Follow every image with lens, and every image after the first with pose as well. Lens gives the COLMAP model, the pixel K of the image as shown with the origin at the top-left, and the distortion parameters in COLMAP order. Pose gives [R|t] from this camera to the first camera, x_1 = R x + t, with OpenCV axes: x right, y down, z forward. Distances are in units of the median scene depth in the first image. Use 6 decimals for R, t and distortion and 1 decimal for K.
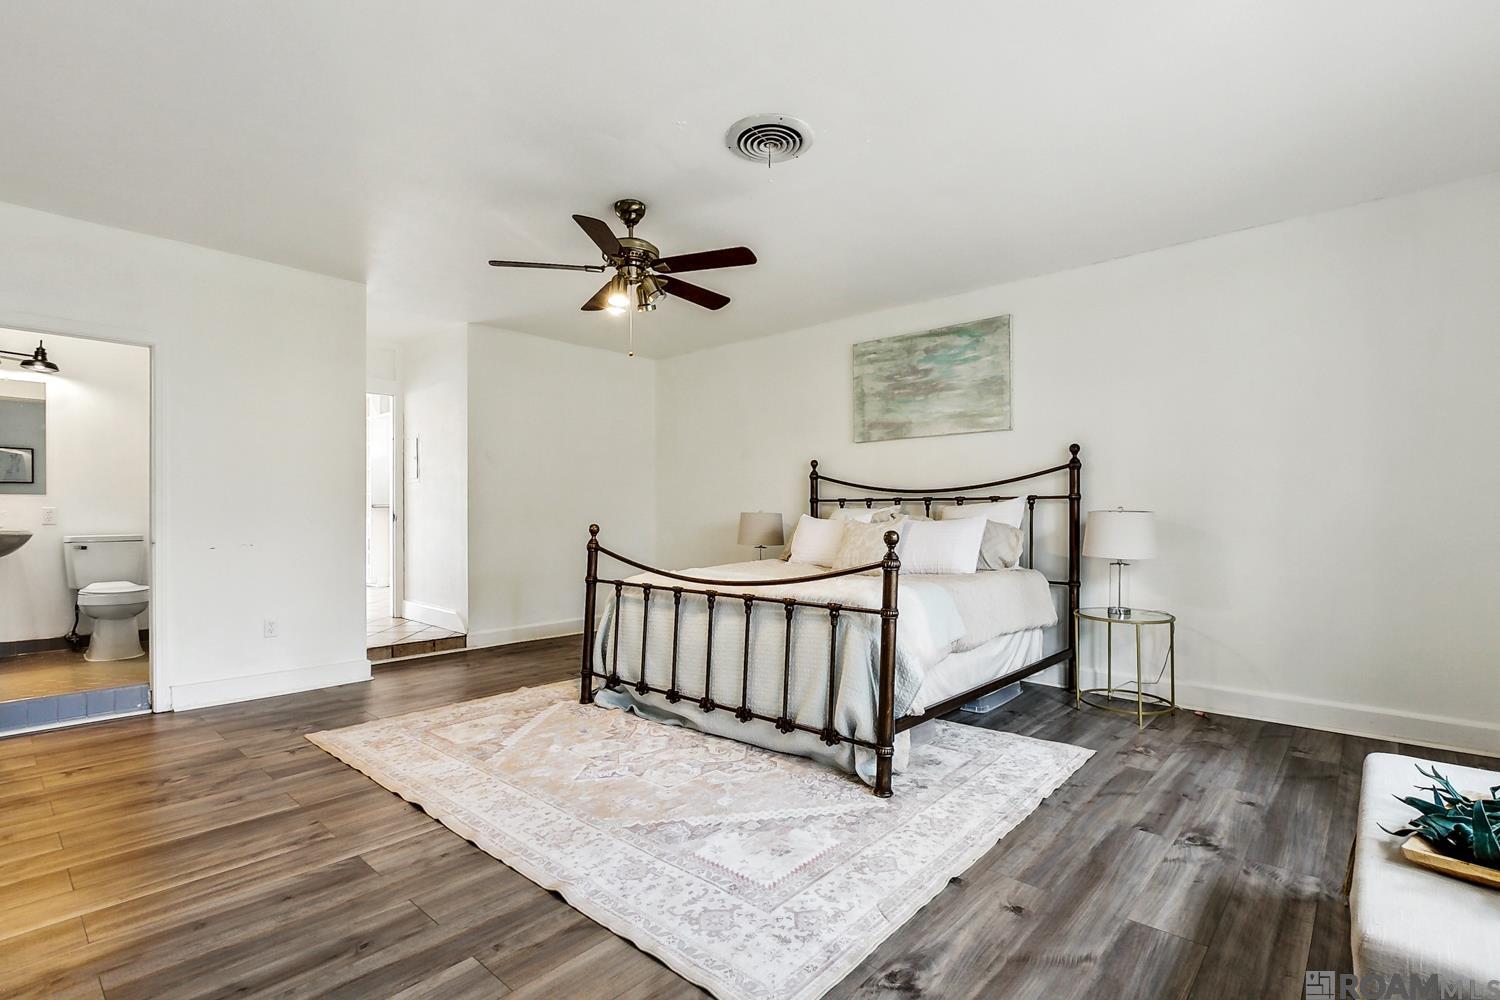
lens RADIAL K [[699.9, 0, 741.0], [0, 699.9, 508.0], [0, 0, 1]] dist [-0.009892, 0.001347]
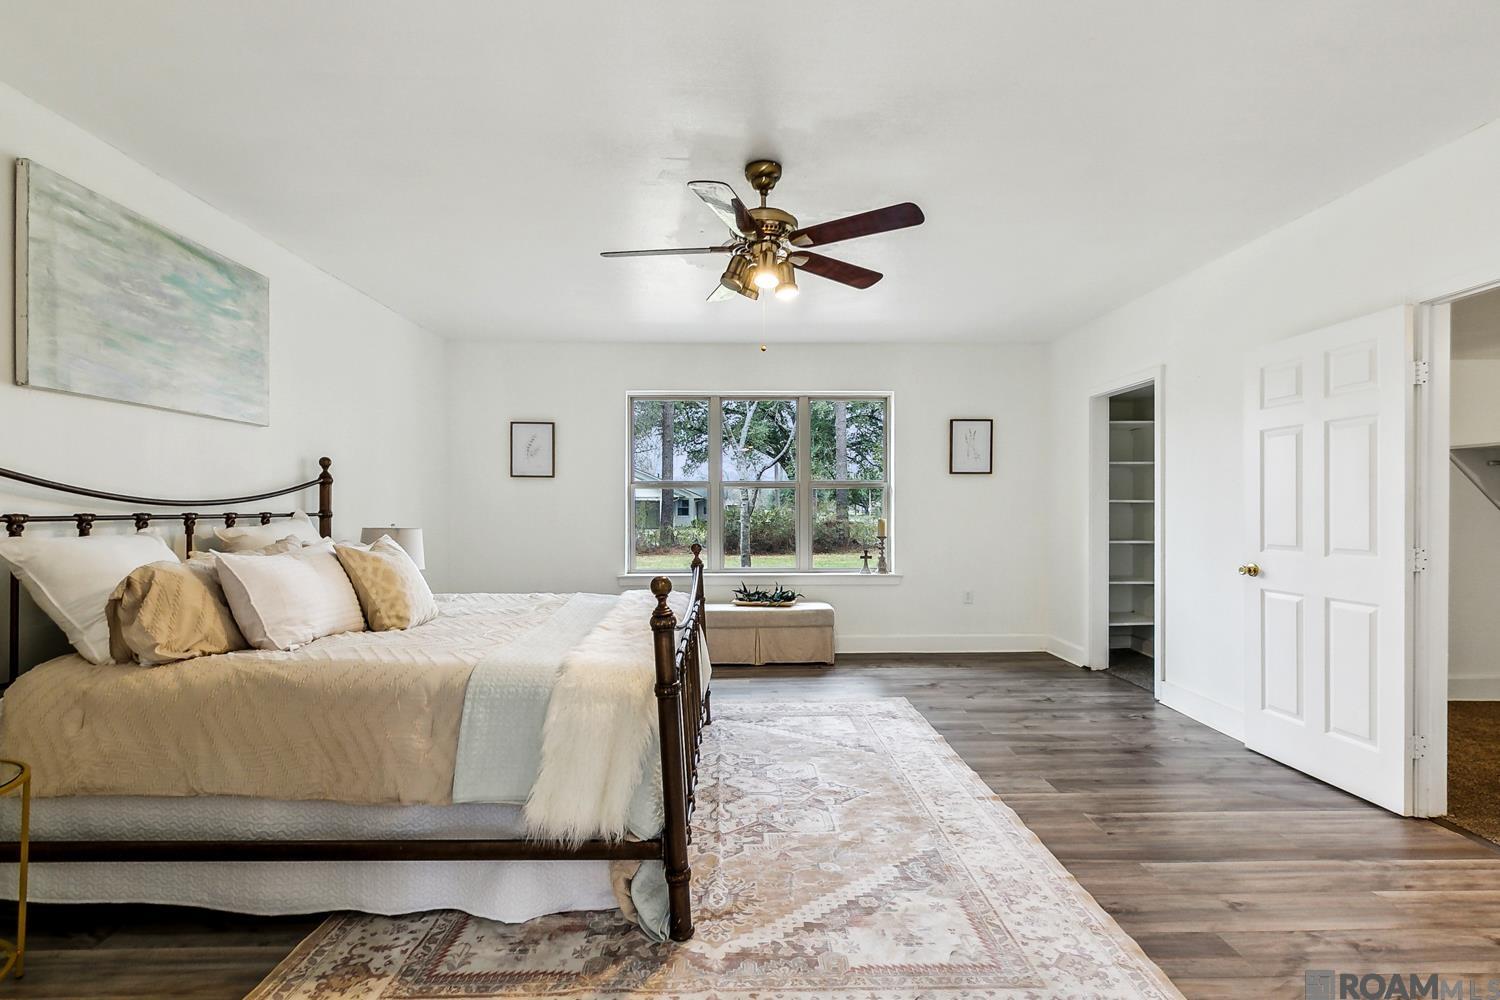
lens RADIAL K [[699.9, 0, 741.0], [0, 699.9, 506.1], [0, 0, 1]] dist [-0.009892, 0.001347]
pose [[-0.686270, 0.004163, 0.727335, -0.643047], [-0.001557, 0.999973, -0.007193, -0.023307], [-0.727345, -0.006068, -0.686245, 1.376924]]
